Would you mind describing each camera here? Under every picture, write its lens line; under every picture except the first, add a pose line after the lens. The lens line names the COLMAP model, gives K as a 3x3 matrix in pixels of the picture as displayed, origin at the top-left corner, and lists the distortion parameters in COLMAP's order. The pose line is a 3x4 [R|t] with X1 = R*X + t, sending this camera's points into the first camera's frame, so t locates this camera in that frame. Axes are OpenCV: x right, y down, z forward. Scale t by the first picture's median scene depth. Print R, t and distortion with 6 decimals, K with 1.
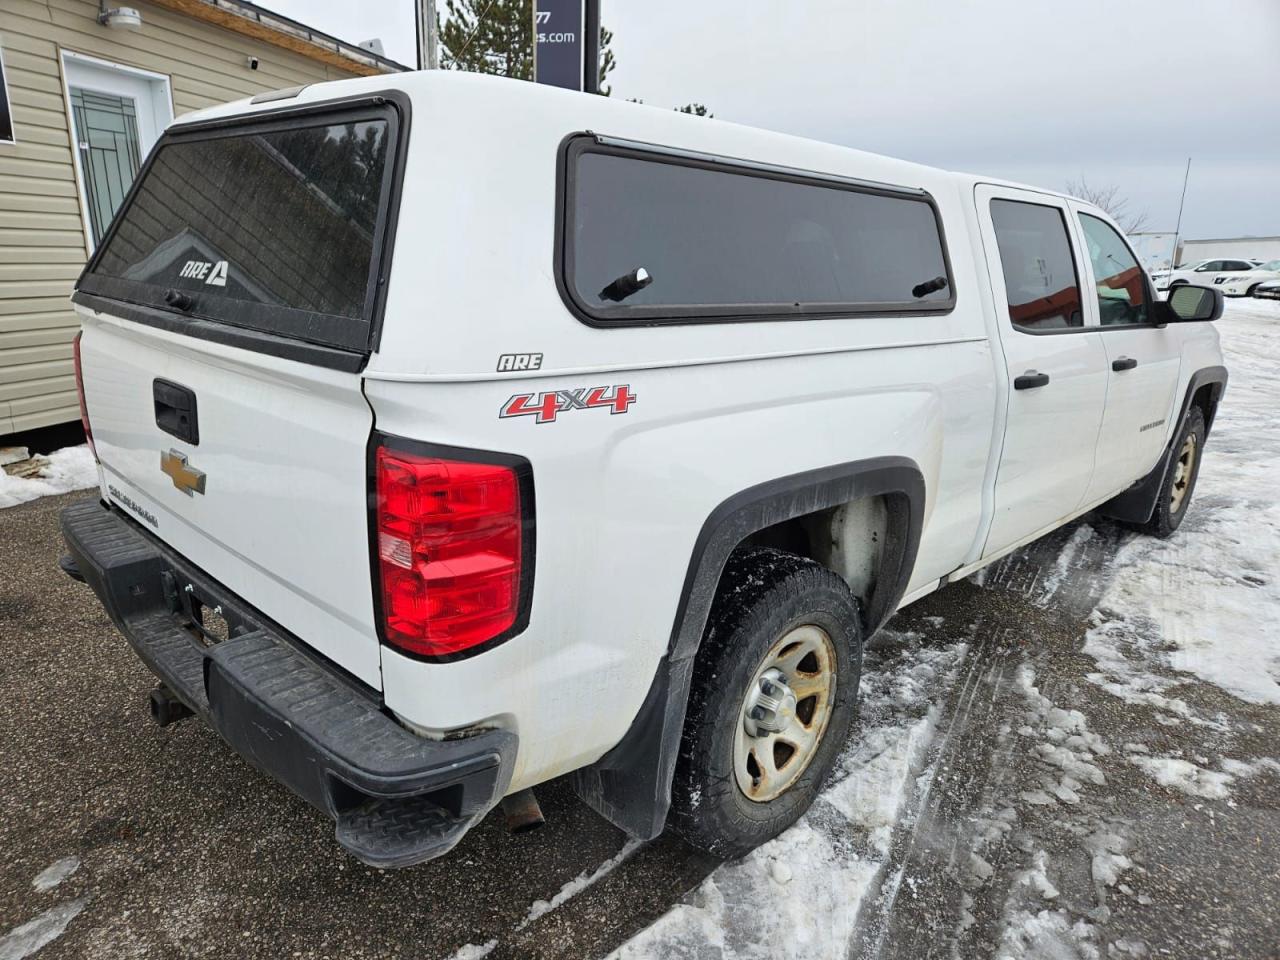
lens RADIAL K [[854.3, 0, 635.6], [0, 854.3, 474.7], [0, 0, 1]] dist [0.078345, -0.067345]
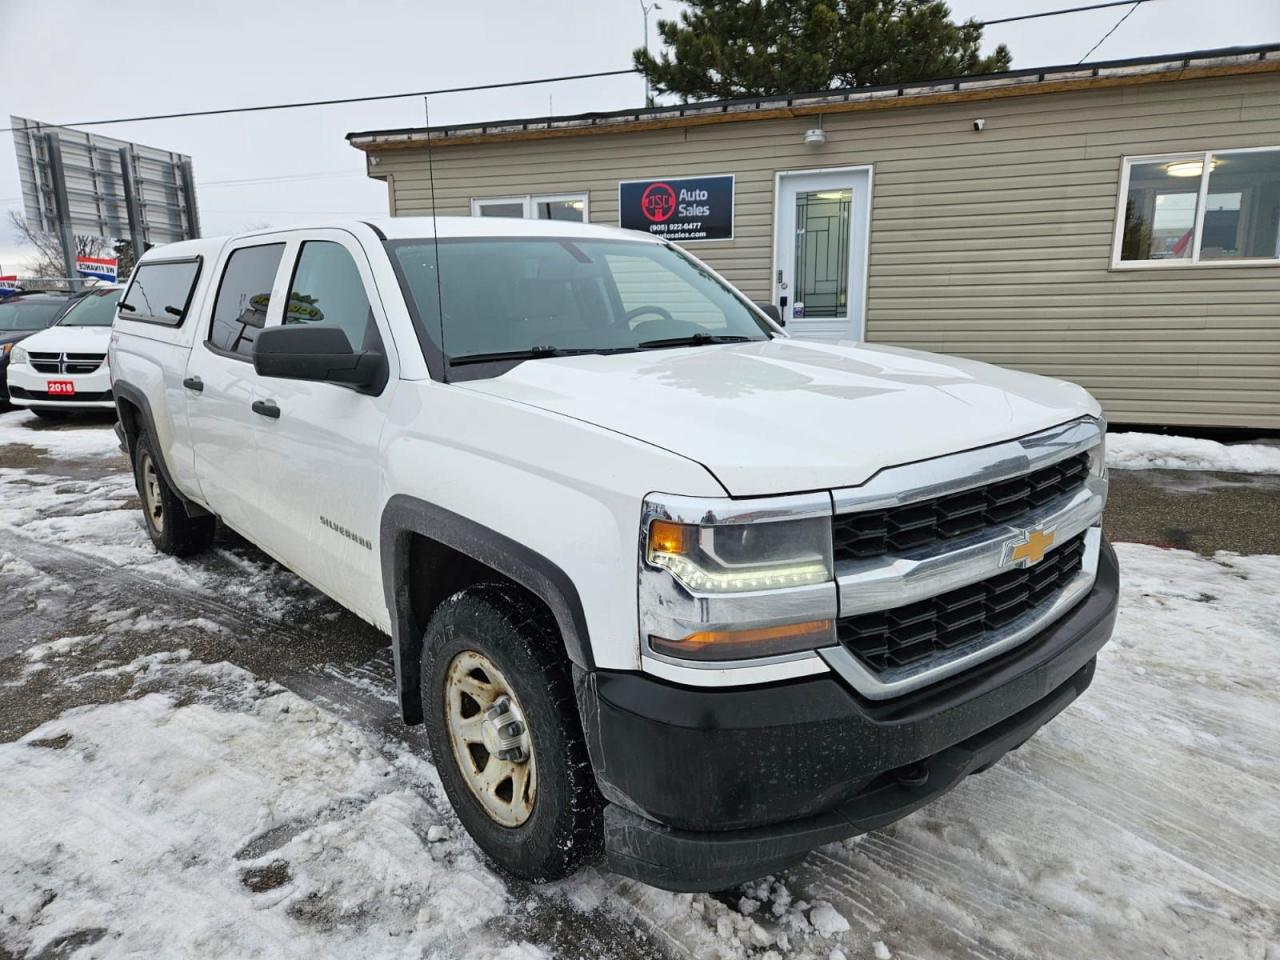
lens RADIAL K [[846.7, 0, 633.5], [0, 846.7, 487.8], [0, 0, 1]] dist [0.083544, -0.075361]
pose [[-0.102724, 0.196610, -0.975086, 1.612389], [-0.238303, 0.946861, 0.216024, -0.383564], [0.965743, 0.254557, -0.050413, 1.652362]]
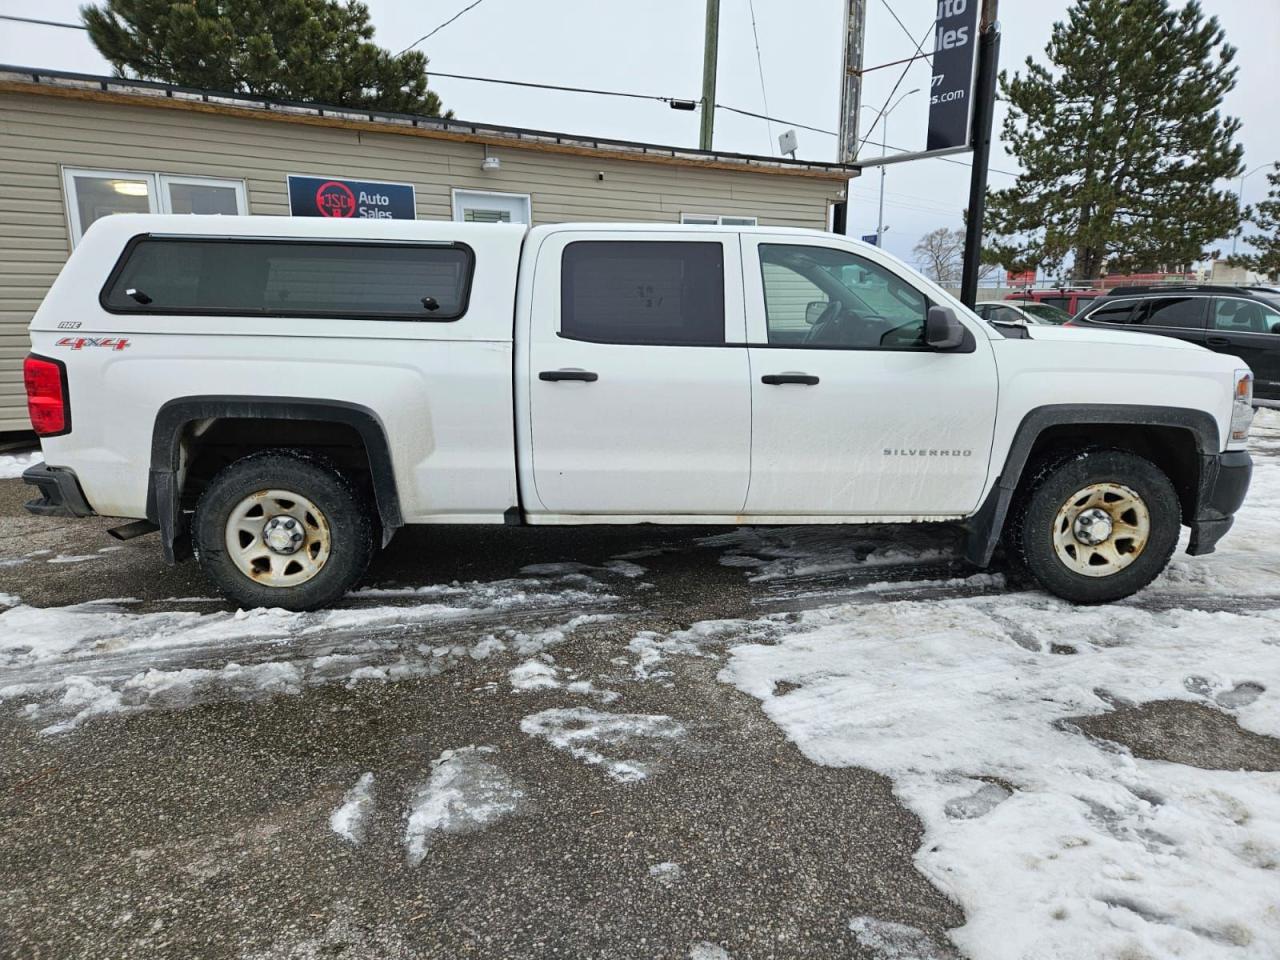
lens RADIAL K [[854.3, 0, 635.6], [0, 854.3, 474.7], [0, 0, 1]] dist [0.078345, -0.067345]
pose [[0.728467, 0.106561, -0.676743, 1.335498], [-0.153068, 0.988173, -0.009167, 0.034738], [0.667762, 0.110265, 0.736162, 0.114786]]
